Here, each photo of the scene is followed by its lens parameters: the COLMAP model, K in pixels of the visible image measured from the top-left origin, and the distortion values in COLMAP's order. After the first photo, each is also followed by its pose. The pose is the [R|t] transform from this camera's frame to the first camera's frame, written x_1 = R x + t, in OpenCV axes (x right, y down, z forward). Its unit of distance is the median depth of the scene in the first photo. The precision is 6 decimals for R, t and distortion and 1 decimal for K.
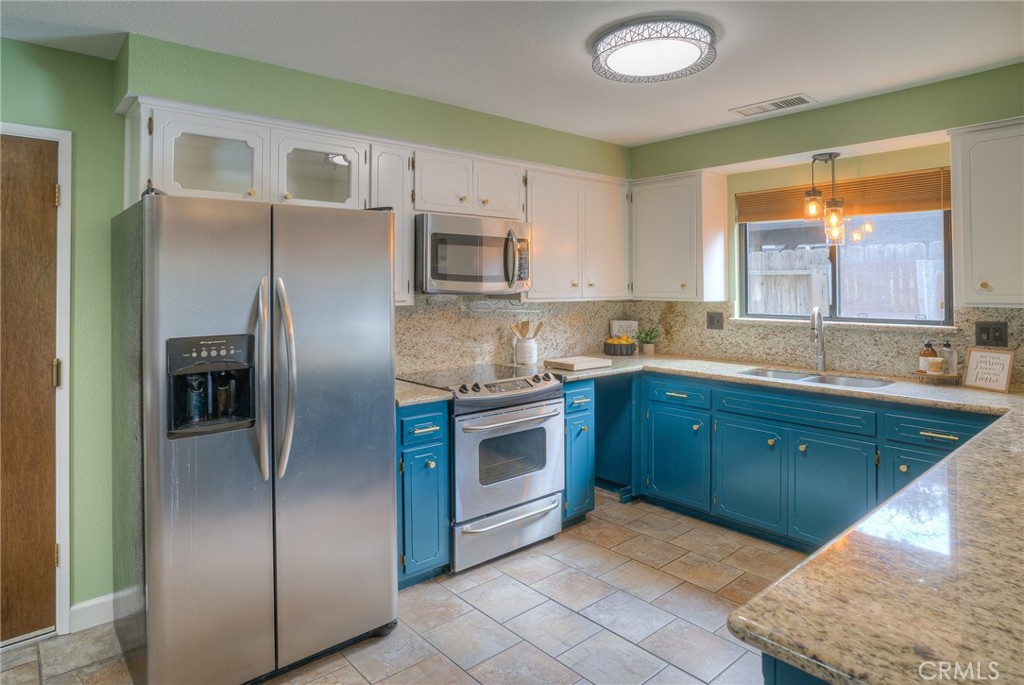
lens RADIAL K [[580.7, 0, 449.2], [0, 580.7, 277.2], [0, 0, 1]] dist [-0.031503, -0.000145]
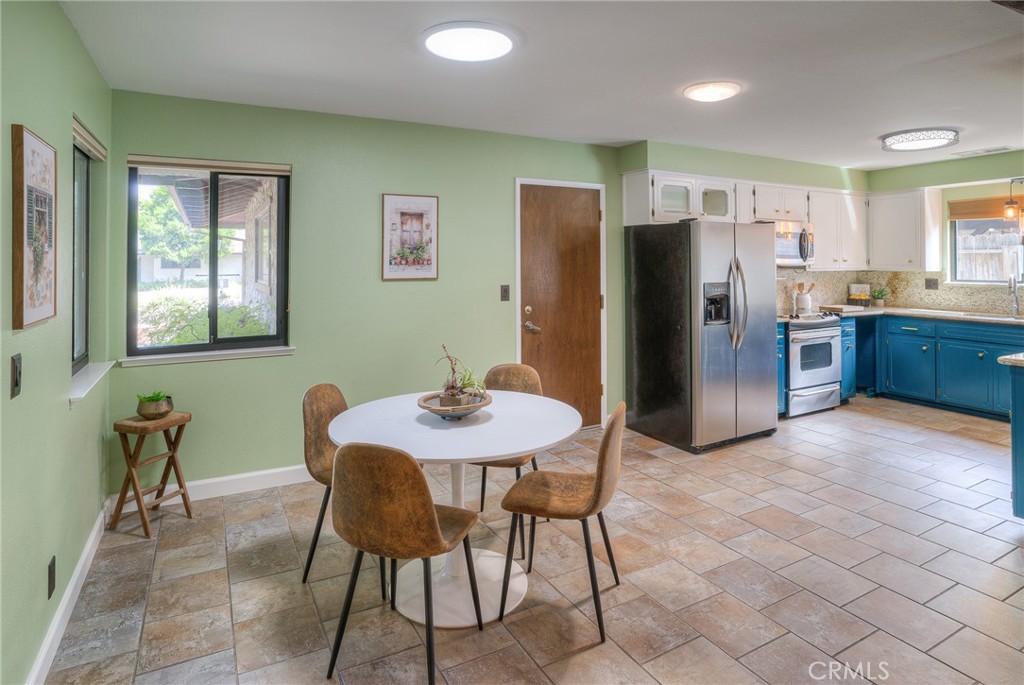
lens RADIAL K [[525.1, 0, 526.3], [0, 525.1, 261.3], [0, 0, 1]] dist [0.021672, -0.000567]
pose [[0.990999, 0.001826, -0.133857, -0.473370], [-0.000420, 0.999944, 0.010537, 0.000322], [0.133869, -0.010386, 0.990945, -0.617058]]
